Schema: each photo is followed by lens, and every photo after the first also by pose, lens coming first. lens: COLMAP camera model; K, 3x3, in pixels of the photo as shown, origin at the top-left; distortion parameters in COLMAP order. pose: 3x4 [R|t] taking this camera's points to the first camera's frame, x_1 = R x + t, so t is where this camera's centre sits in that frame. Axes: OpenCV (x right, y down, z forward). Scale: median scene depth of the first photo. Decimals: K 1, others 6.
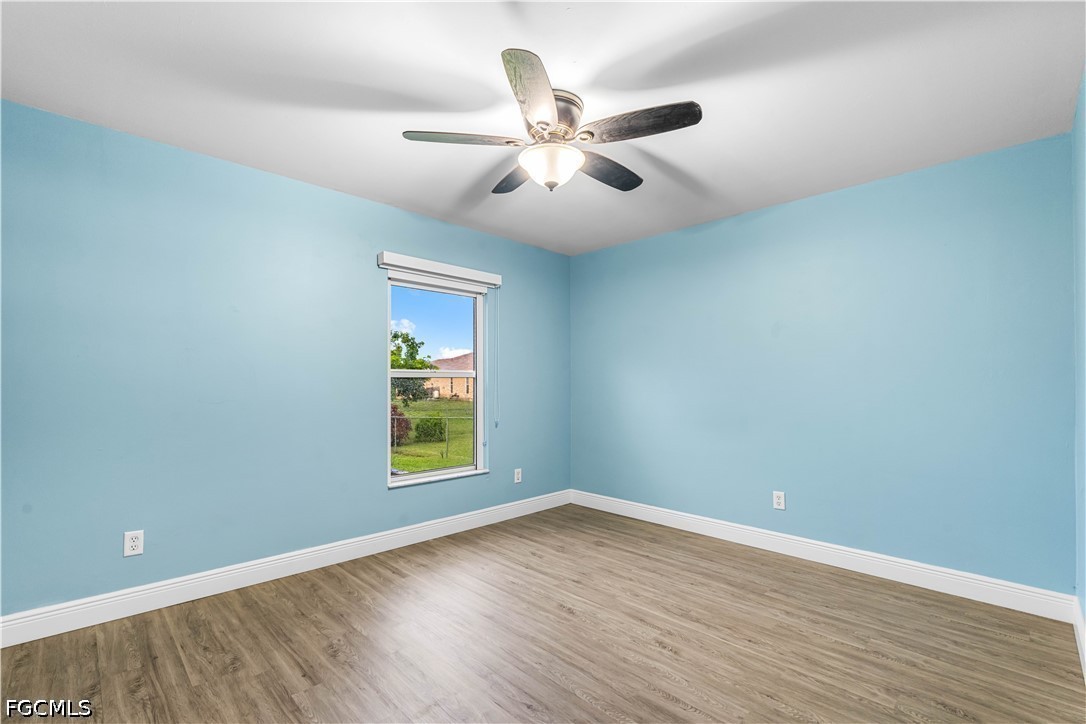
lens RADIAL K [[480.0, 0, 540.1], [0, 480.0, 355.5], [0, 0, 1]] dist [-0.001969, -0.000466]
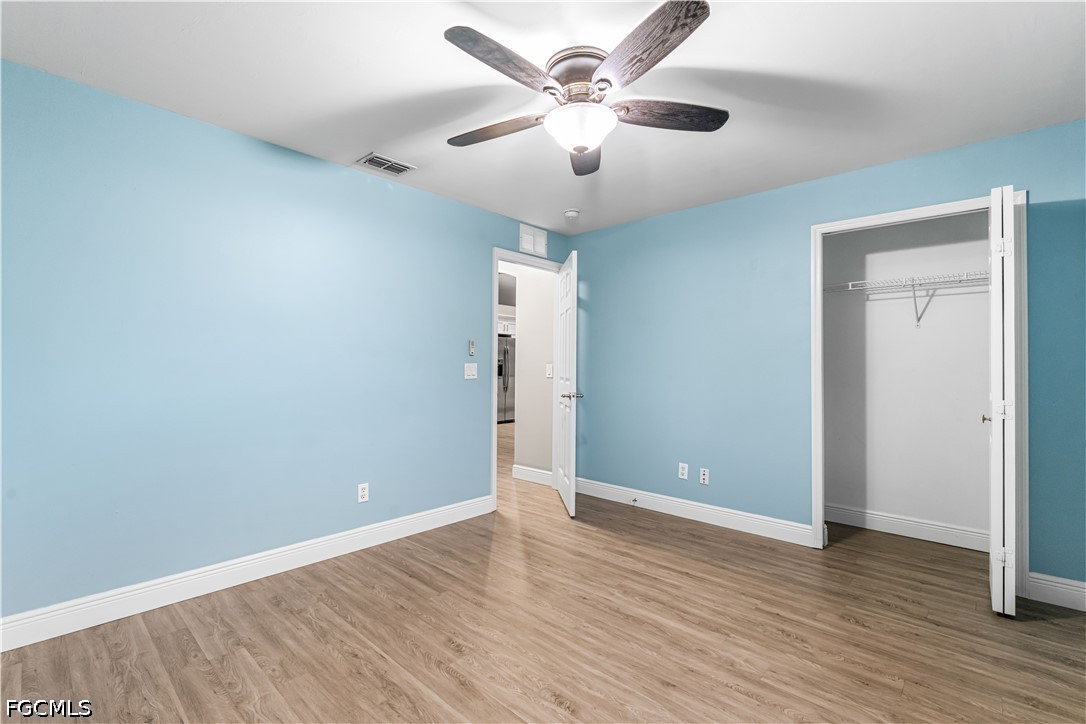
lens RADIAL K [[480.9, 0, 543.2], [0, 480.9, 373.4], [0, 0, 1]] dist [-0.001232, -0.000134]
pose [[-0.998516, -0.011569, -0.053209, 0.147592], [-0.009208, 0.998971, -0.044402, 0.112844], [0.053668, -0.043847, -0.997596, 1.972753]]
